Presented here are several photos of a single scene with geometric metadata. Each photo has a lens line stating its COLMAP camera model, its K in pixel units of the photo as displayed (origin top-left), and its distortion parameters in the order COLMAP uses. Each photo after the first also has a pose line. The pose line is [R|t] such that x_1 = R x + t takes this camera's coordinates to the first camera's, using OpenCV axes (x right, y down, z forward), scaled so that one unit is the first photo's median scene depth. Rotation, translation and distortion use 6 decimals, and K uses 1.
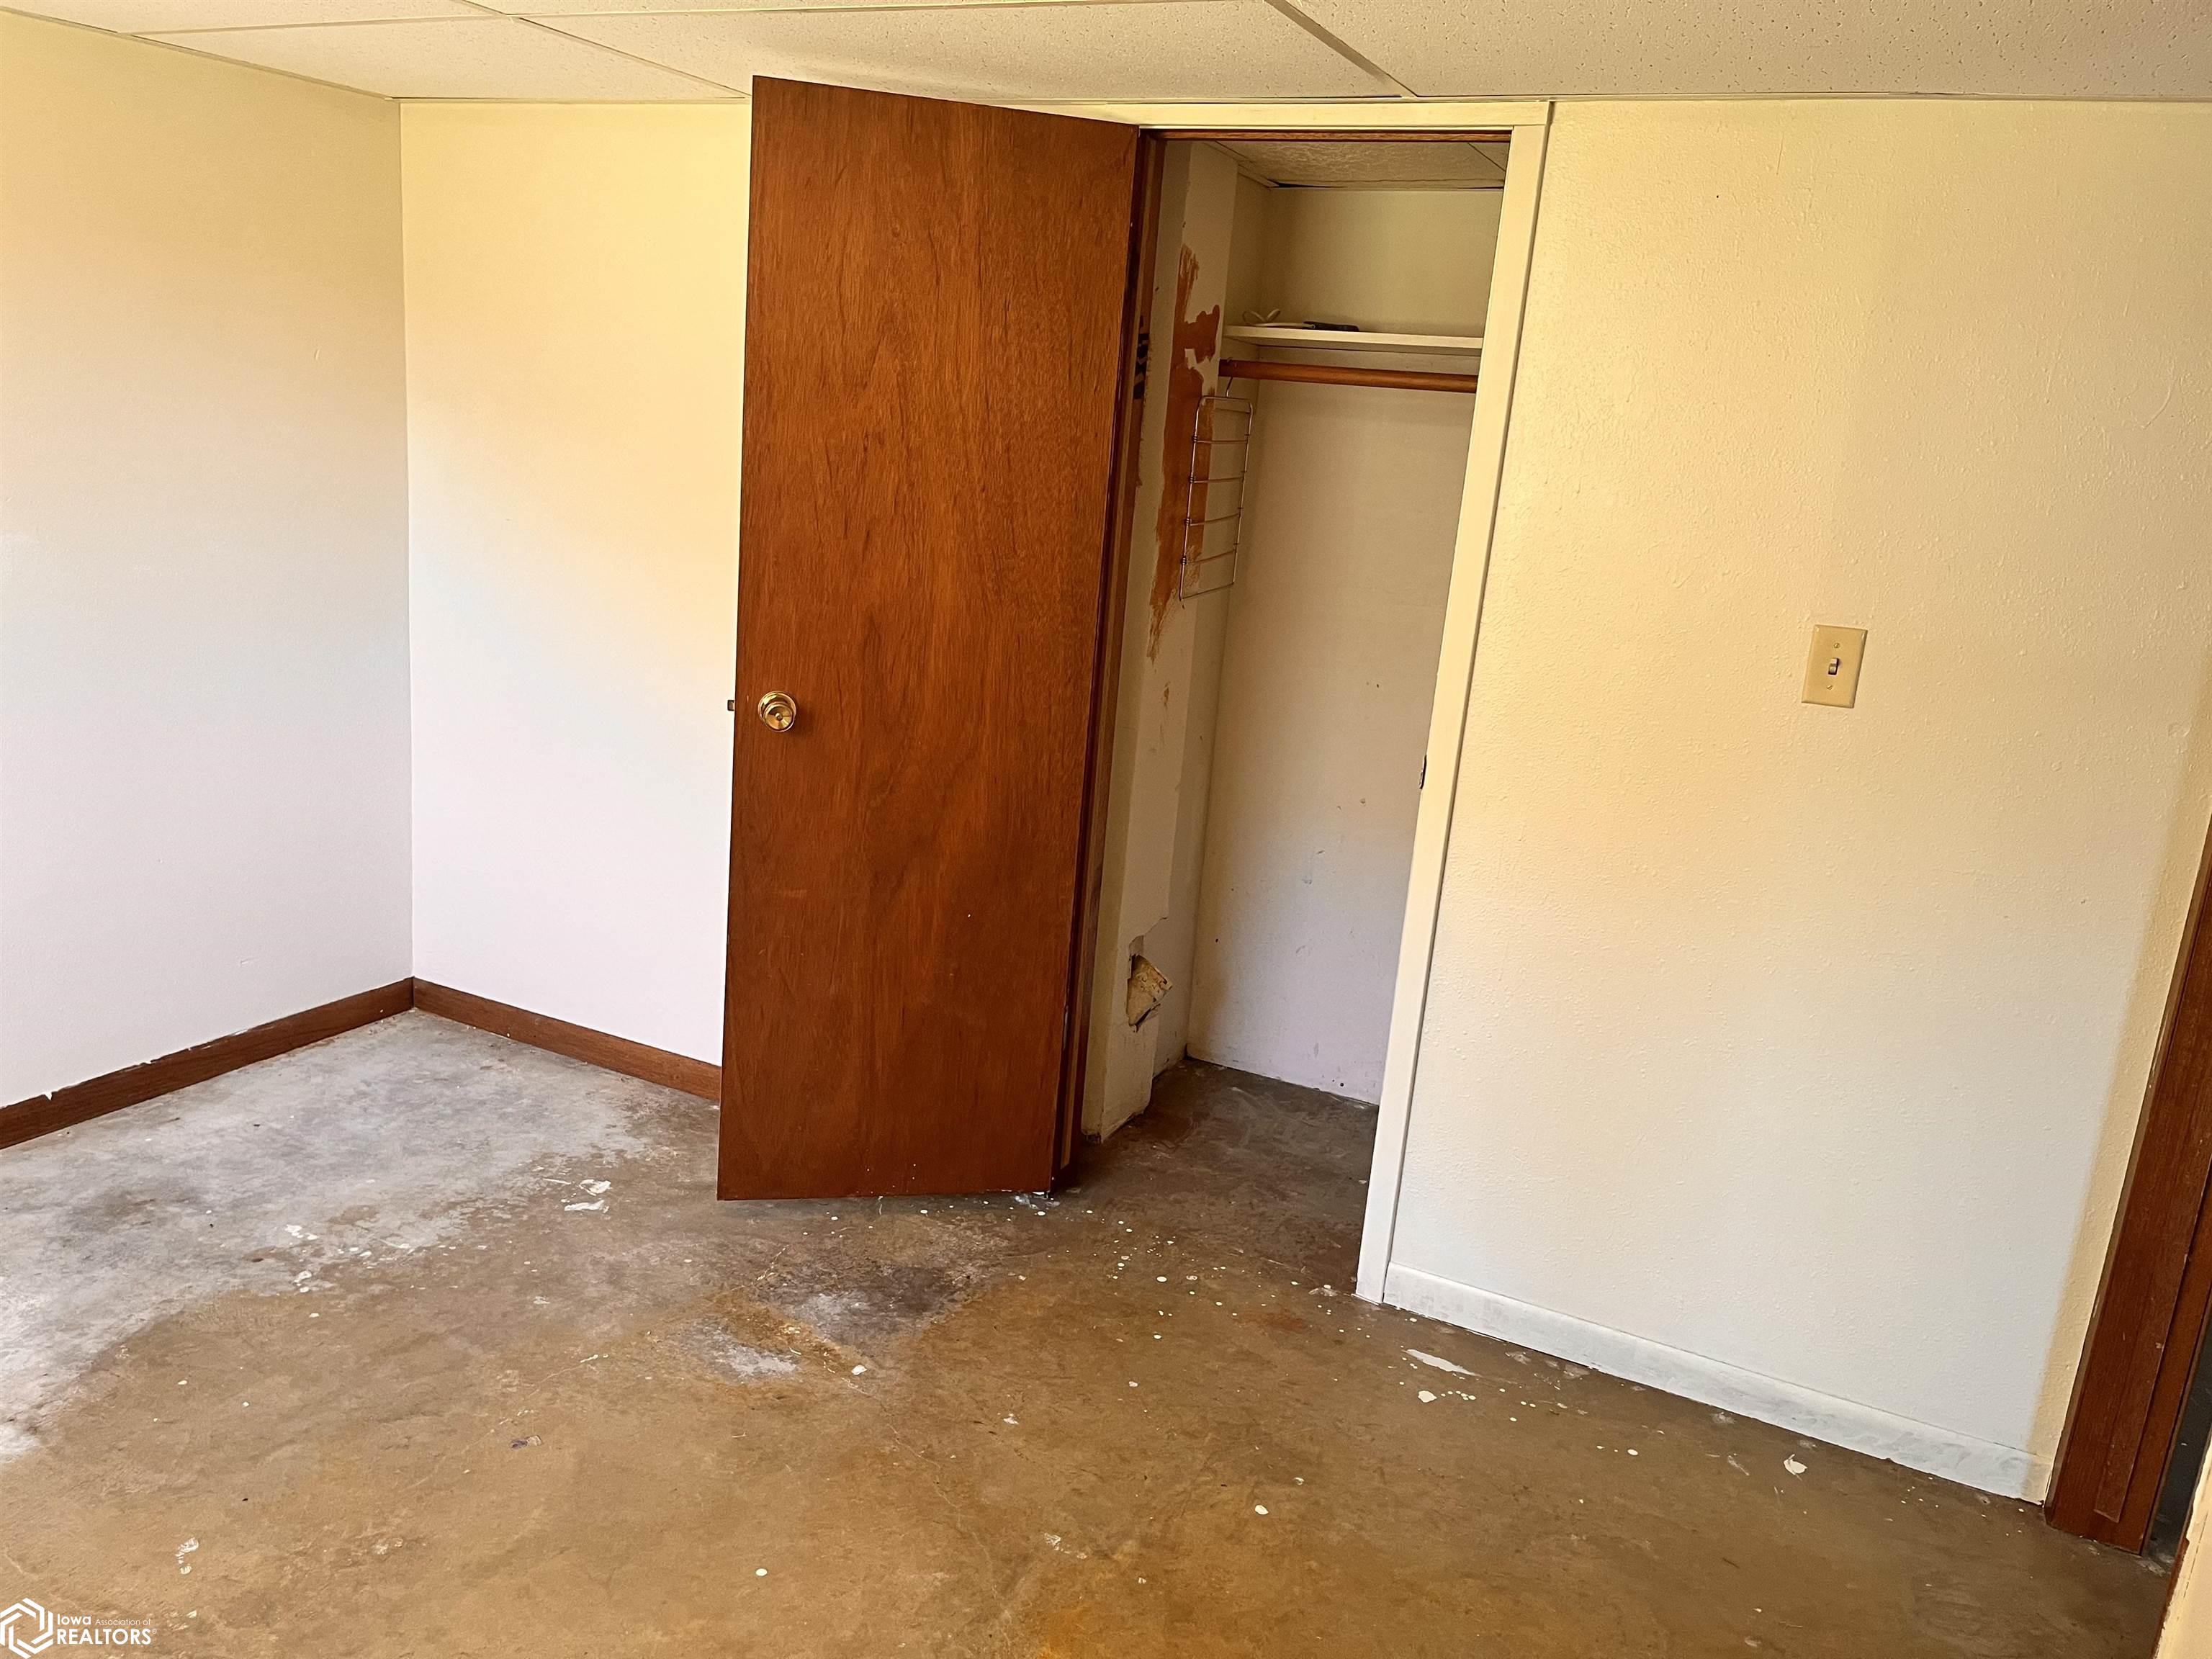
lens RADIAL K [[1675.8, 0, 1106.0], [0, 1675.8, 829.5], [0, 0, 1]] dist [0.062460, -0.094426]
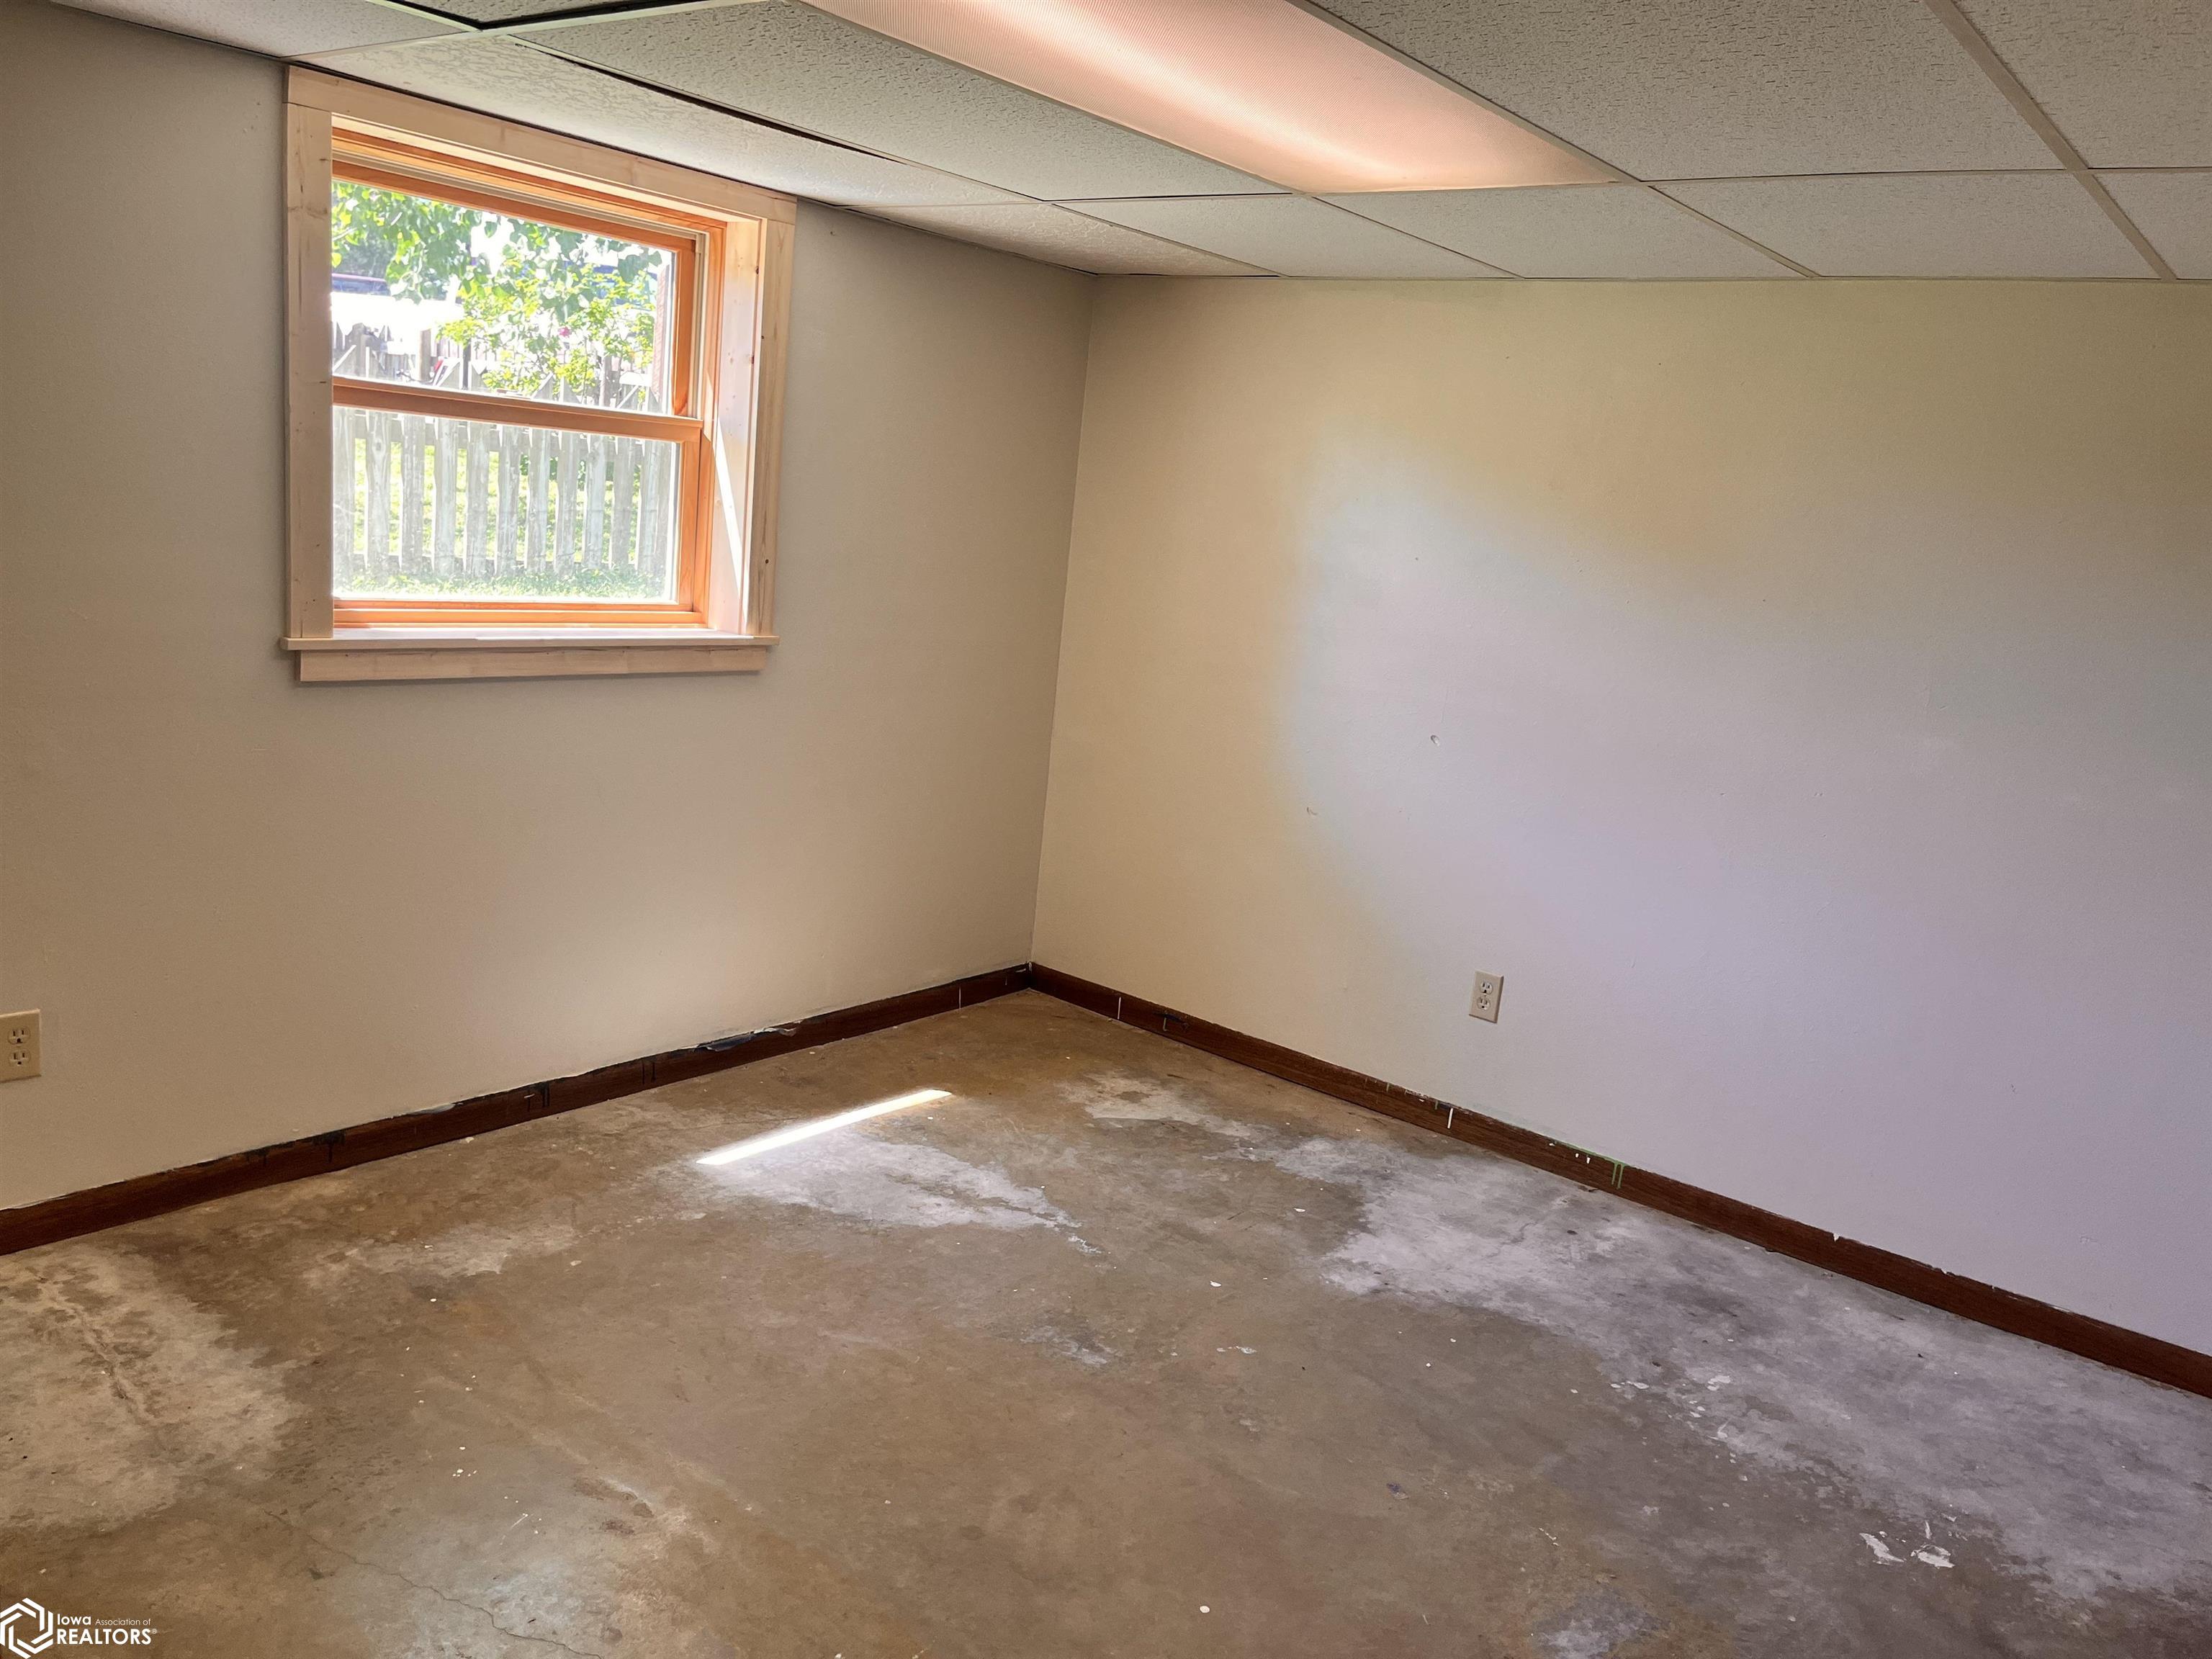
lens RADIAL K [[1675.8, 0, 1106.0], [0, 1675.8, 829.5], [0, 0, 1]] dist [0.062460, -0.094426]
pose [[-0.198469, 0.091154, -0.975859, 0.553138], [-0.343933, 0.925872, 0.156434, -0.103765], [0.917780, 0.366678, -0.152405, 0.660093]]
